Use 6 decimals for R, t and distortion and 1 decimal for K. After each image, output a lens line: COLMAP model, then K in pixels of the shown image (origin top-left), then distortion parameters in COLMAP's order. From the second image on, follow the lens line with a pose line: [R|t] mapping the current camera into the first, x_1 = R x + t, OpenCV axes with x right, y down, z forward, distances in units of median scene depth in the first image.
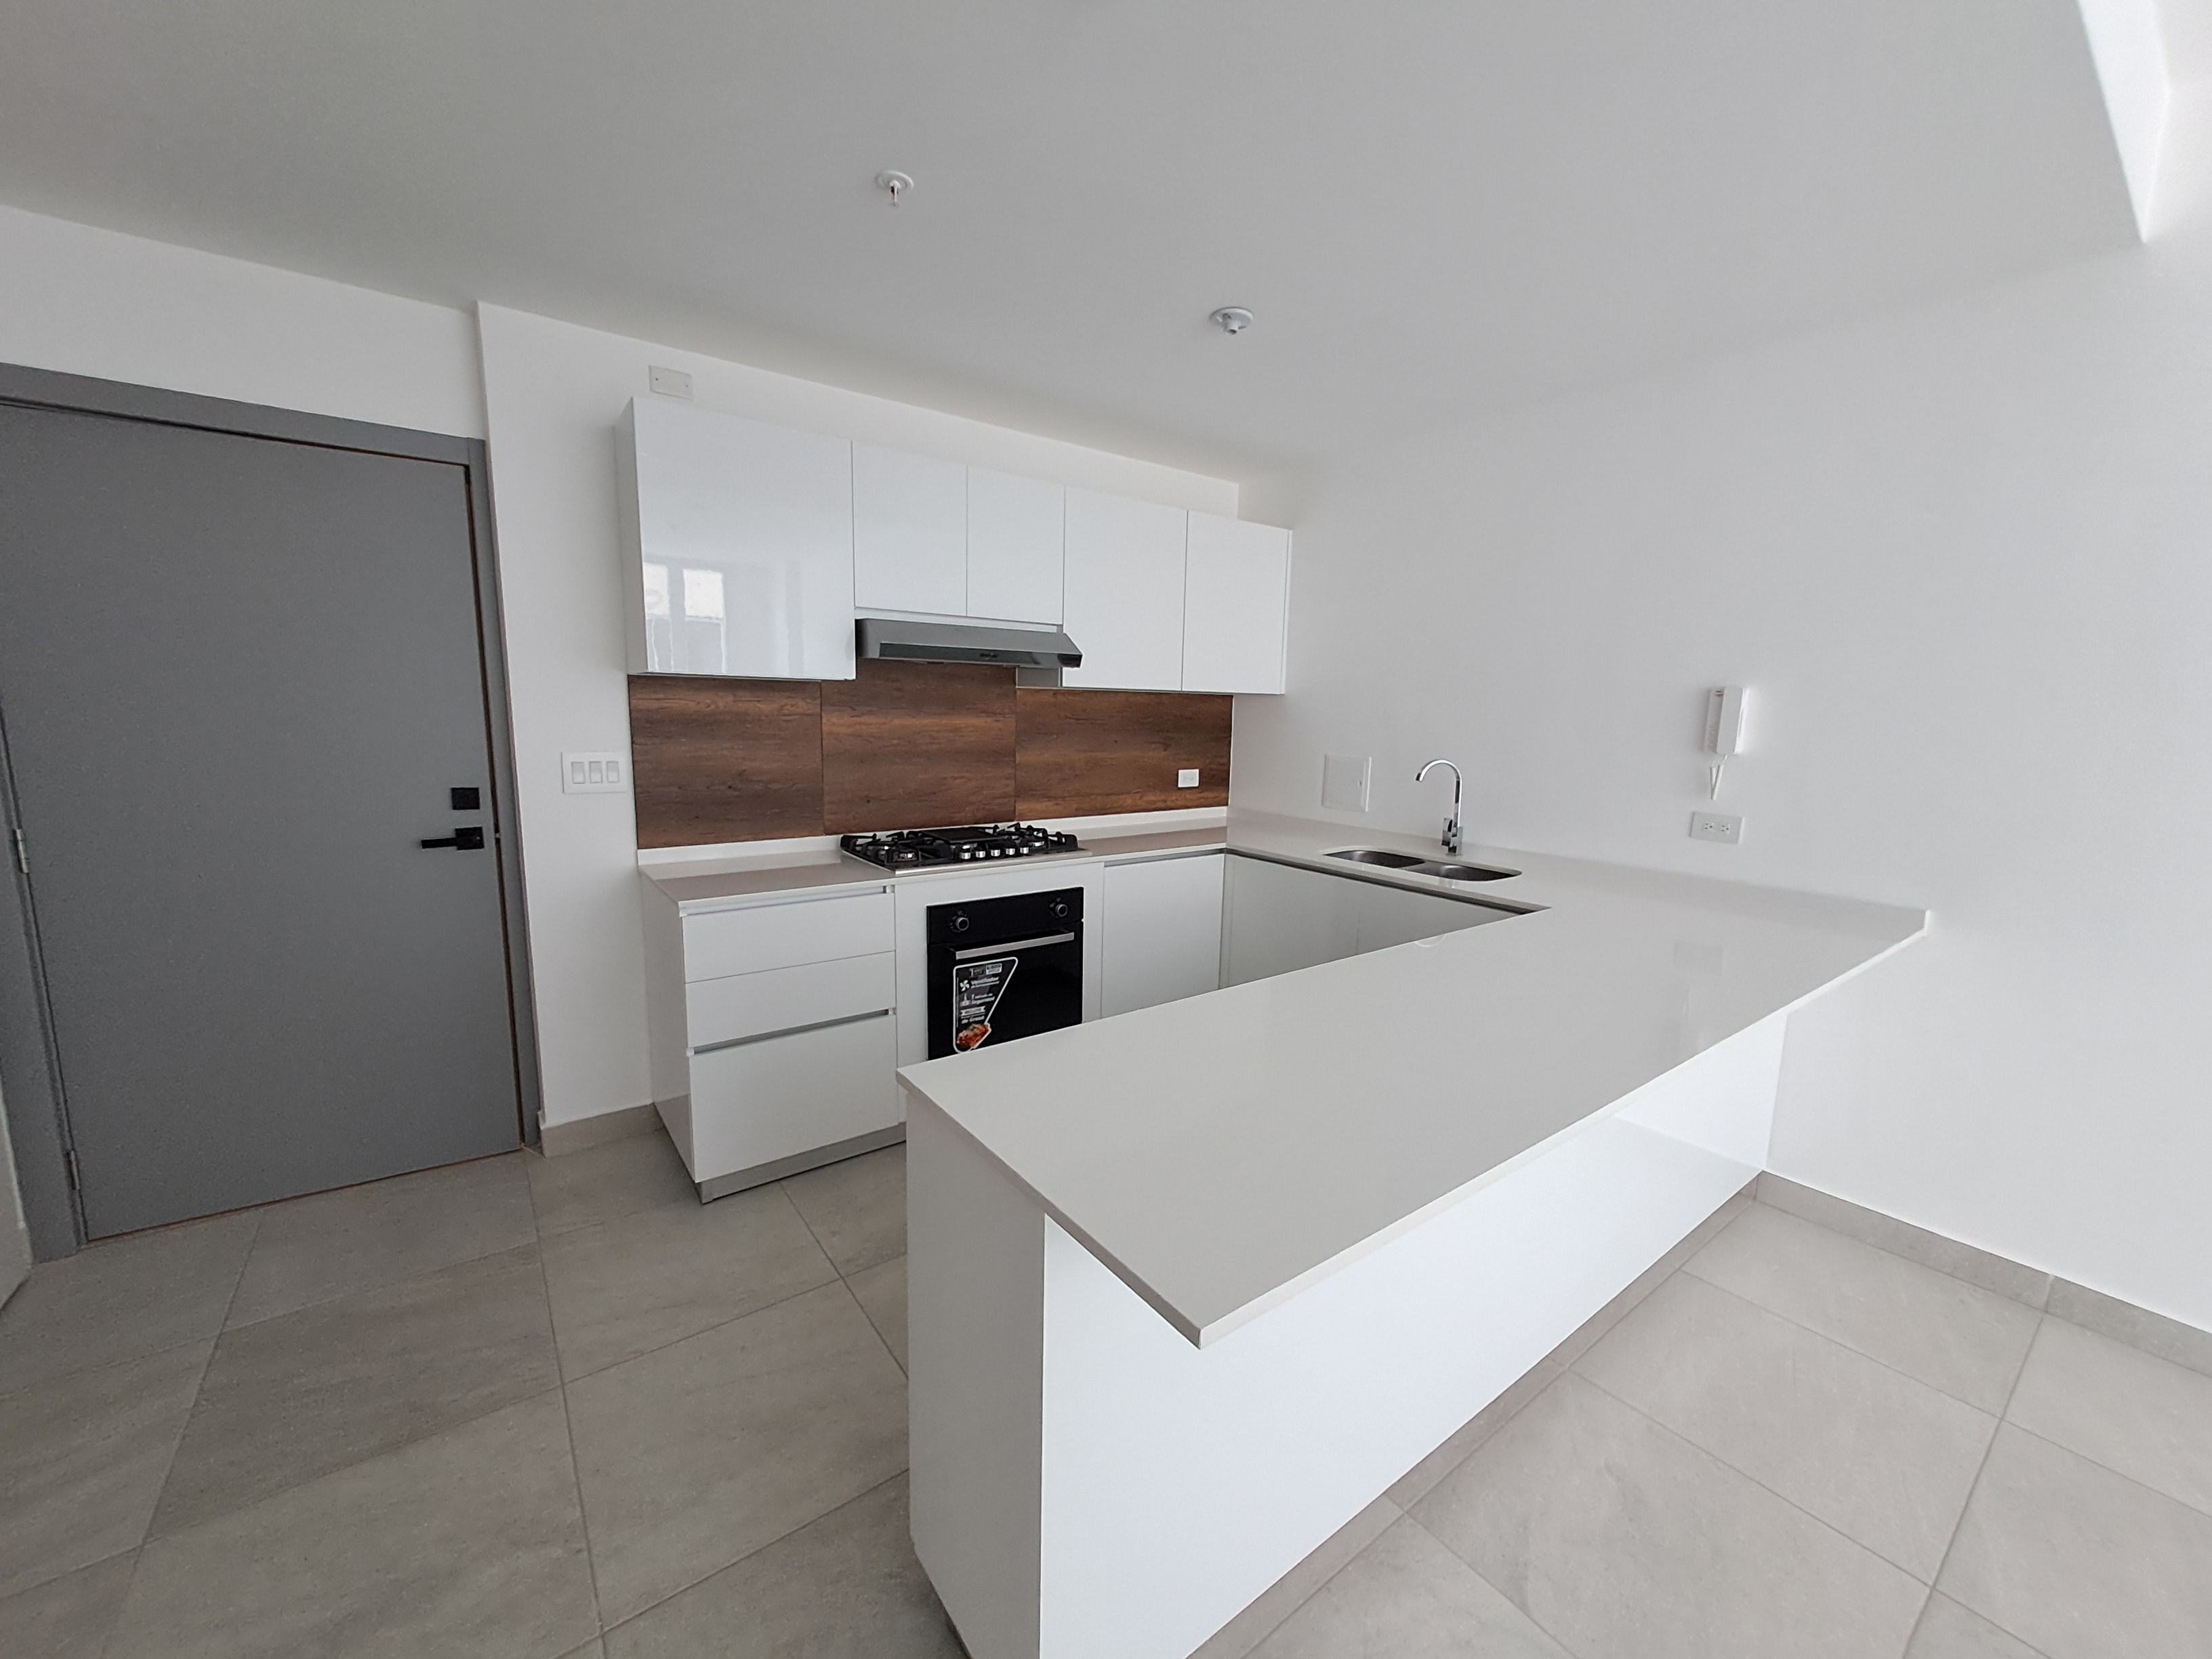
lens RADIAL K [[866.3, 0, 1110.4], [0, 866.3, 827.4], [0, 0, 1]] dist [0.000949, -0.000091]
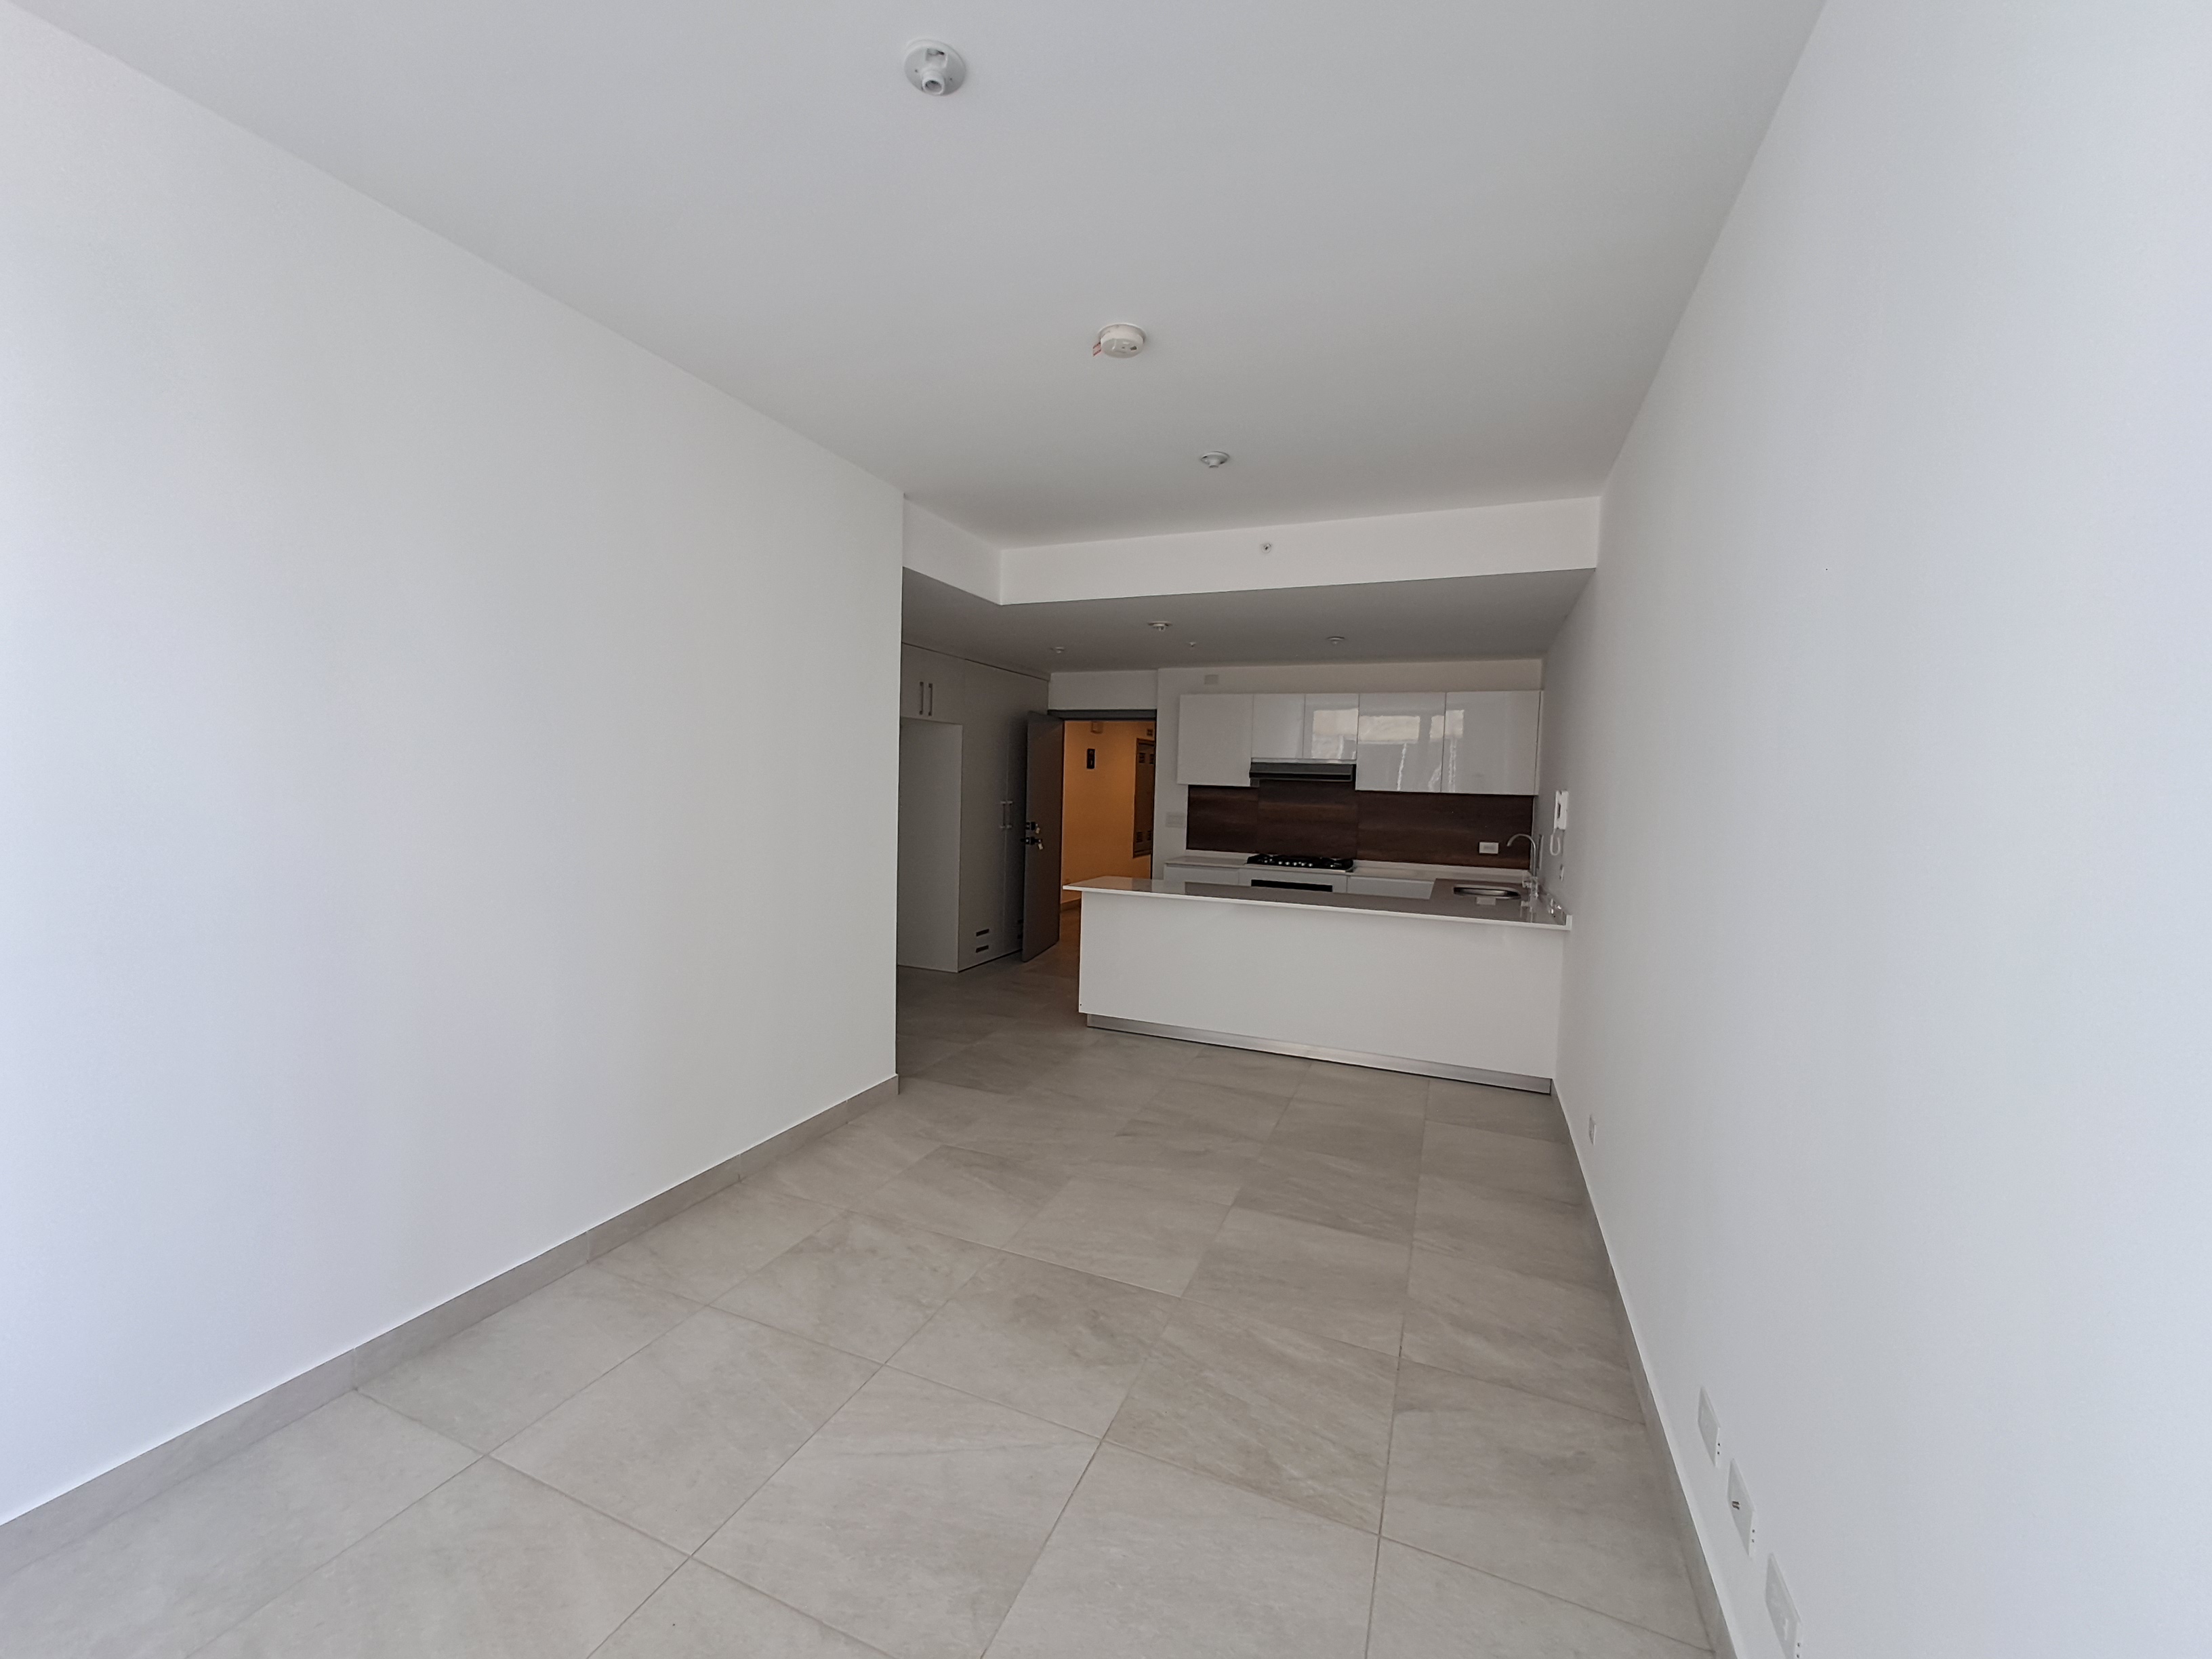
lens RADIAL K [[866.3, 0, 1101.1], [0, 866.3, 831.2], [0, 0, 1]] dist [0.000949, -0.000091]
pose [[0.513116, 0.041244, -0.857328, 1.320951], [-0.141068, 0.989314, -0.036837, 0.086292], [0.846648, 0.139843, 0.513451, -0.490702]]
